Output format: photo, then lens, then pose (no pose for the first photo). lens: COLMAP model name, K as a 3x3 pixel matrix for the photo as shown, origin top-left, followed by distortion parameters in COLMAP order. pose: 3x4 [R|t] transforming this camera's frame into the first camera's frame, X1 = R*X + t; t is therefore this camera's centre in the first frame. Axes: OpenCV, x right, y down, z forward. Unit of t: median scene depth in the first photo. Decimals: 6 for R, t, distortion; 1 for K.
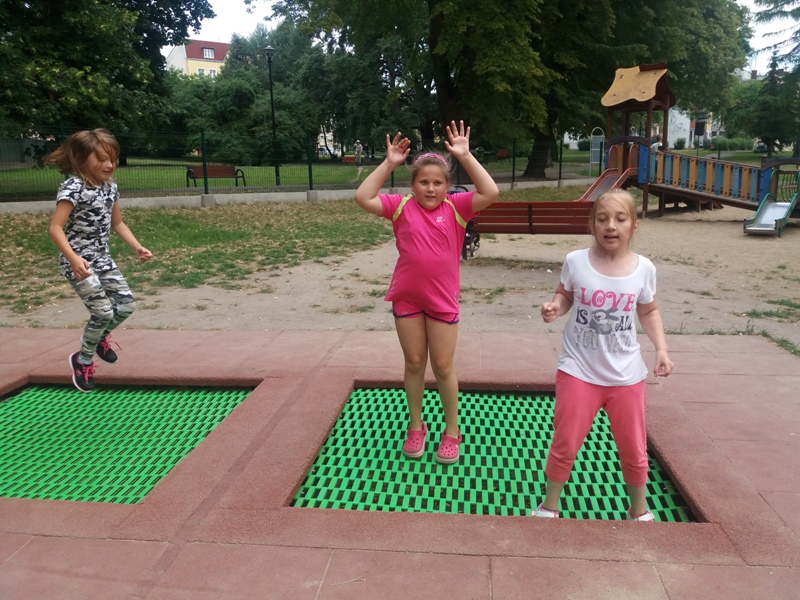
lens RADIAL K [[650.0, 0, 404.0], [0, 650.0, 296.1], [0, 0, 1]] dist [0.071274, -0.132646]
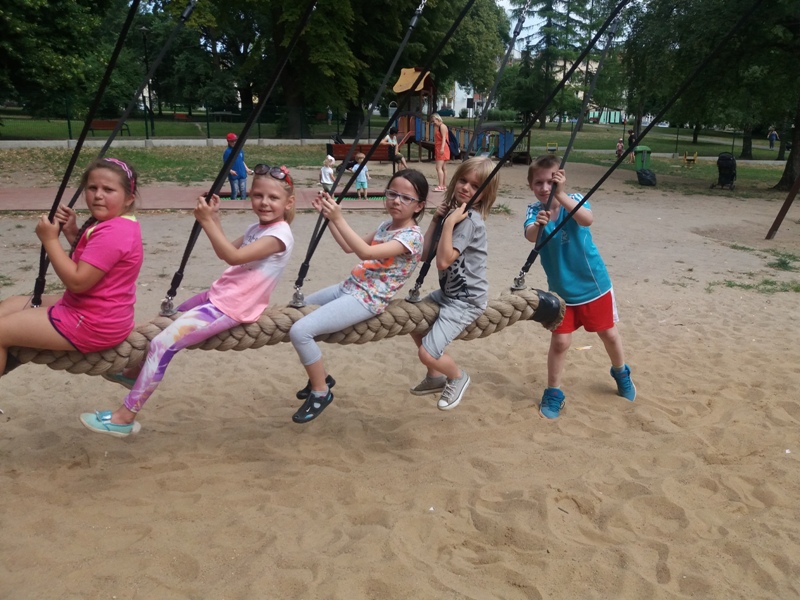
lens RADIAL K [[644.4, 0, 404.7], [0, 644.4, 300.9], [0, 0, 1]] dist [0.049648, -0.082272]
pose [[0.957337, -0.047274, 0.285080, -0.108207], [0.028767, 0.997218, 0.068763, 0.083504], [-0.287538, -0.057629, 0.956034, -0.404237]]
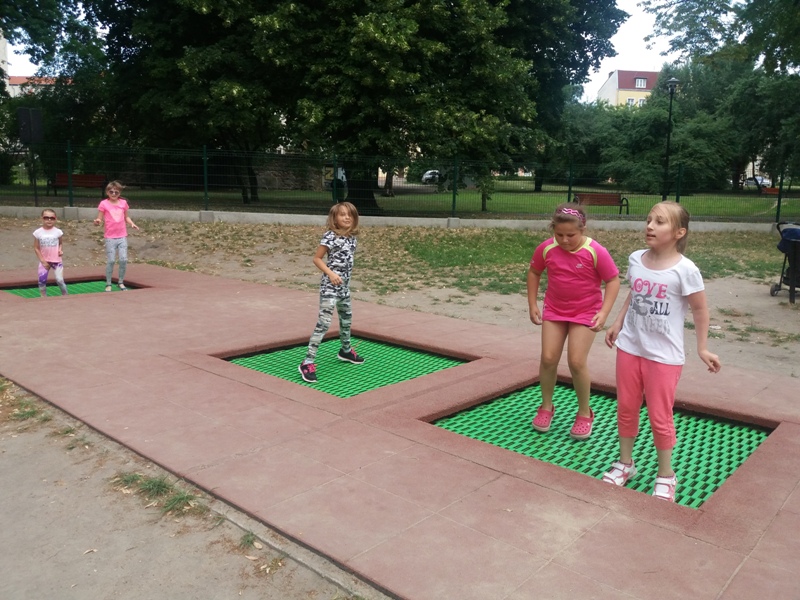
lens RADIAL K [[650.0, 0, 404.0], [0, 650.0, 296.1], [0, 0, 1]] dist [0.071274, -0.132646]
pose [[0.815381, 0.123590, -0.565578, 0.068643], [-0.146396, 0.989213, 0.005107, 0.003926], [0.560108, 0.078634, 0.824679, -0.031133]]
